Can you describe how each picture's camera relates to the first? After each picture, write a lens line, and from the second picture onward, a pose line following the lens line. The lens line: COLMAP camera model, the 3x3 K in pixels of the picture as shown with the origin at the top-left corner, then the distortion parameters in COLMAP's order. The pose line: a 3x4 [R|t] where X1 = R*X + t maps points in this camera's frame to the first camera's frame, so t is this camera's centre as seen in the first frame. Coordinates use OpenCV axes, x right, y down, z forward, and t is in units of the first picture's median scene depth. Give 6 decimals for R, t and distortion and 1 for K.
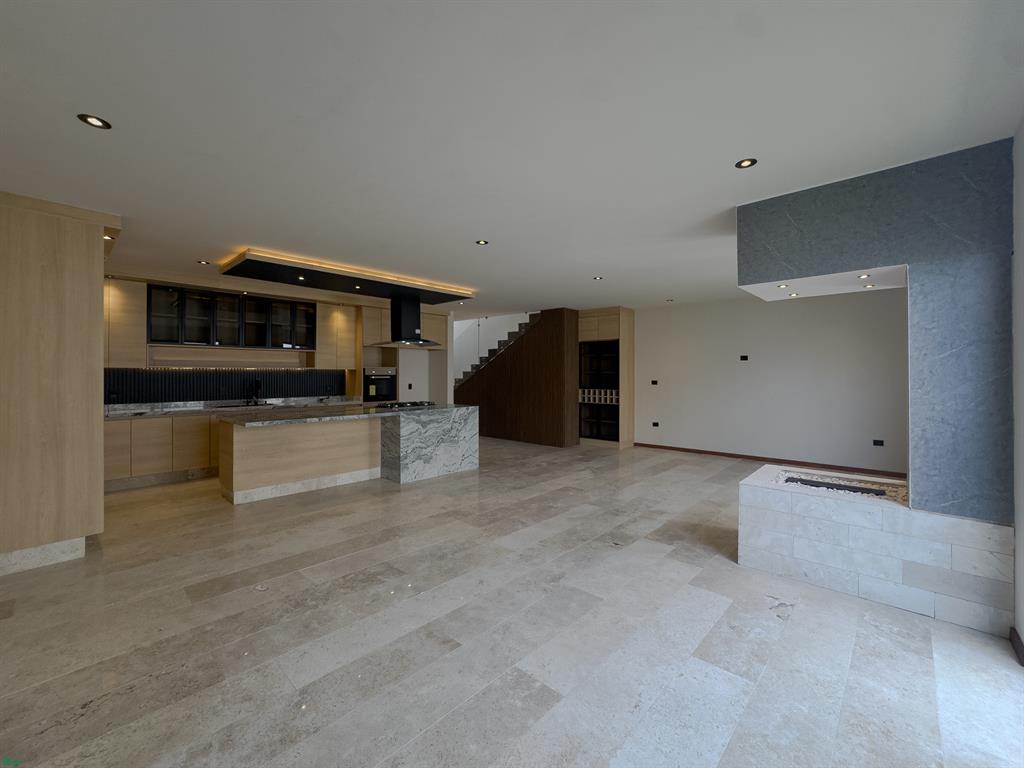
lens RADIAL K [[412.9, 0, 510.1], [0, 412.9, 380.5], [0, 0, 1]] dist [-0.000825, 0.000335]
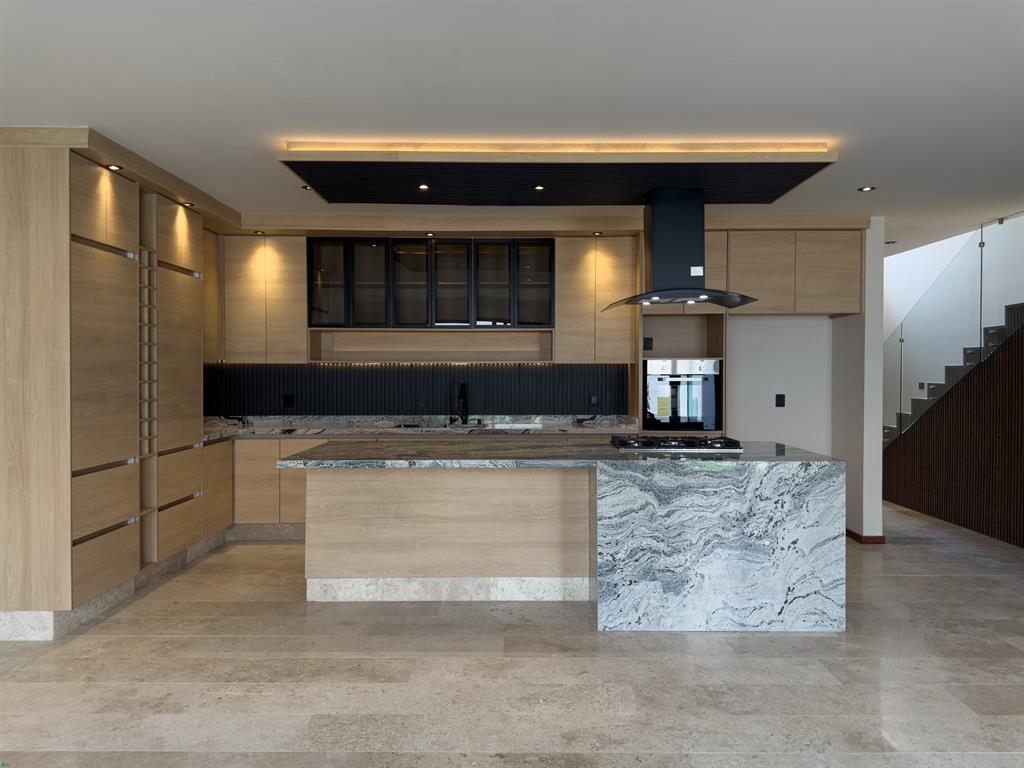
lens RADIAL K [[733.1, 0, 515.6], [0, 733.1, 377.4], [0, 0, 1]] dist [0.035787, -0.028838]
pose [[0.699887, 0.004030, -0.714243, 0.207207], [-0.011581, 0.999917, -0.005706, -0.004022], [0.714160, 0.012265, 0.699875, 0.387691]]
